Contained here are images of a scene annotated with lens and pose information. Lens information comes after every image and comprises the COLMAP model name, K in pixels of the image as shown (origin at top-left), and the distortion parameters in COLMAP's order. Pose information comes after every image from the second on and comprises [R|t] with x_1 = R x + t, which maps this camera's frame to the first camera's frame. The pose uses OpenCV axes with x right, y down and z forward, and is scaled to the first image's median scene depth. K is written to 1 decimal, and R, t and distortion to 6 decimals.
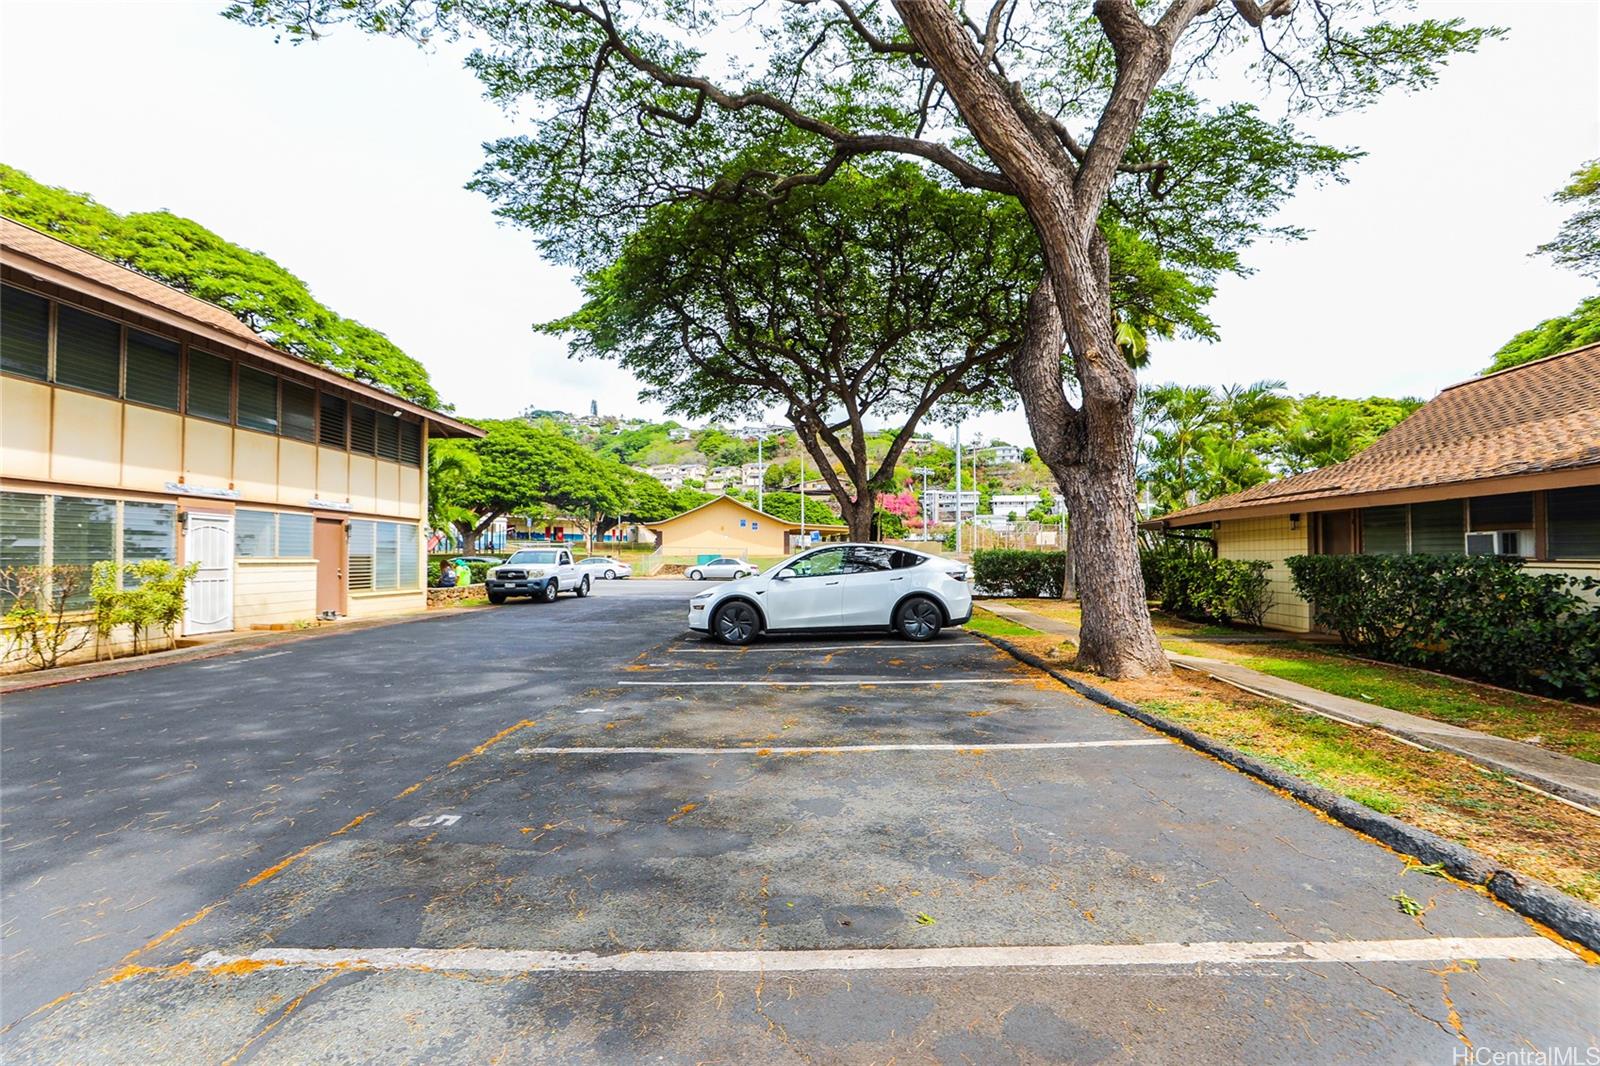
lens RADIAL K [[758.8, 0, 809.4], [0, 758.8, 533.4], [0, 0, 1]] dist [-0.004995, 0.005934]
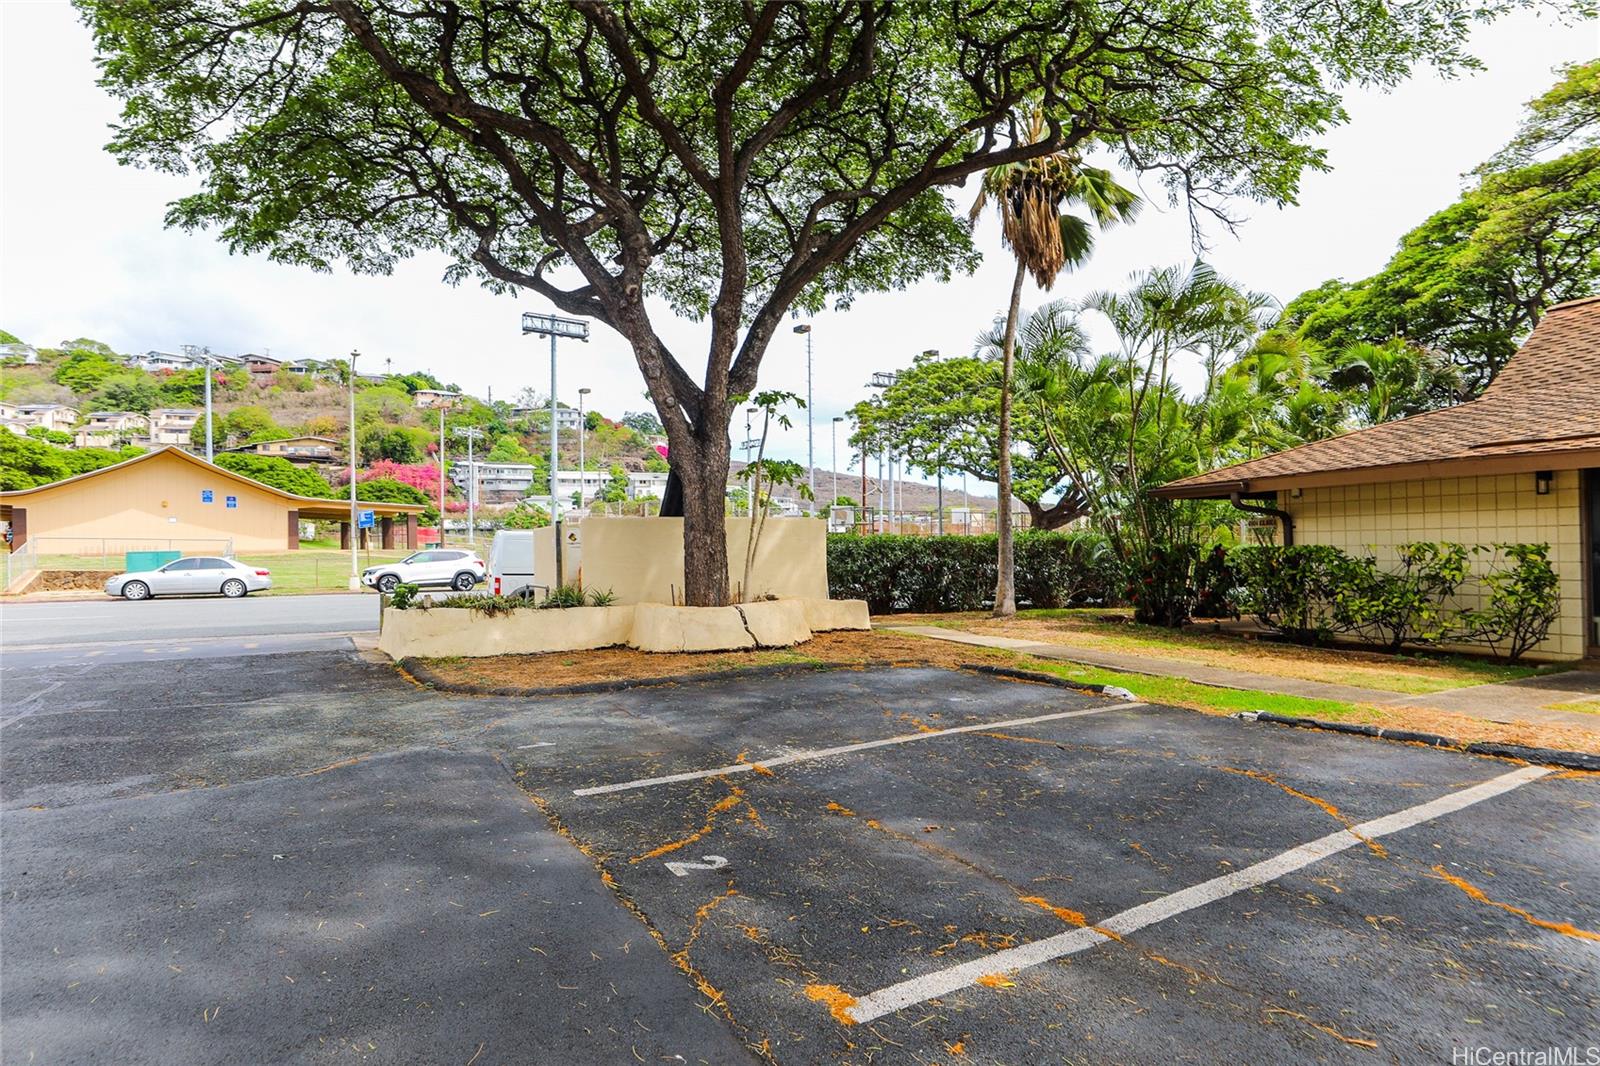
lens RADIAL K [[941.8, 0, 807.7], [0, 941.8, 526.2], [0, 0, 1]] dist [0.020191, 0.003080]
pose [[0.863695, 0.000446, 0.504014, -0.087924], [-0.003110, 0.999985, 0.004445, 0.007171], [-0.504004, -0.005407, 0.863684, 0.216444]]
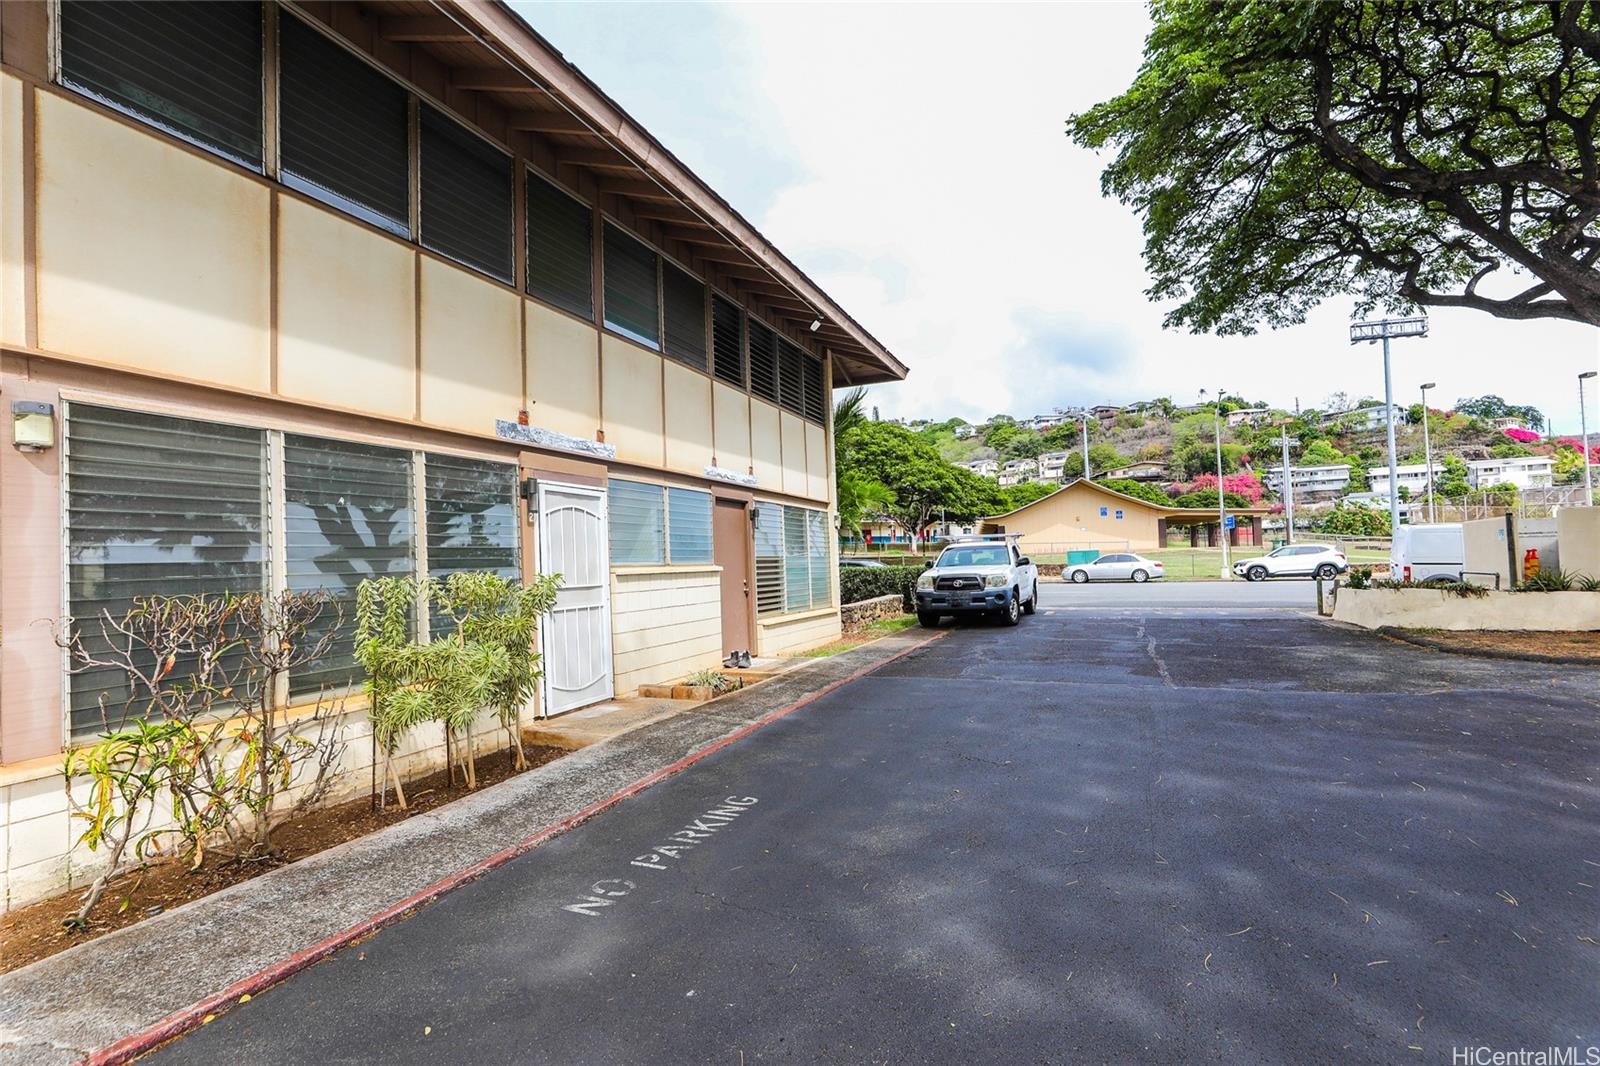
lens RADIAL K [[758.8, 0, 797.5], [0, 758.8, 528.7], [0, 0, 1]] dist [-0.004995, 0.005934]
pose [[0.928141, -0.045715, -0.369411, -0.142742], [0.042606, 0.998954, -0.016576, 0.006749], [0.369783, -0.000354, 0.929118, 0.179713]]
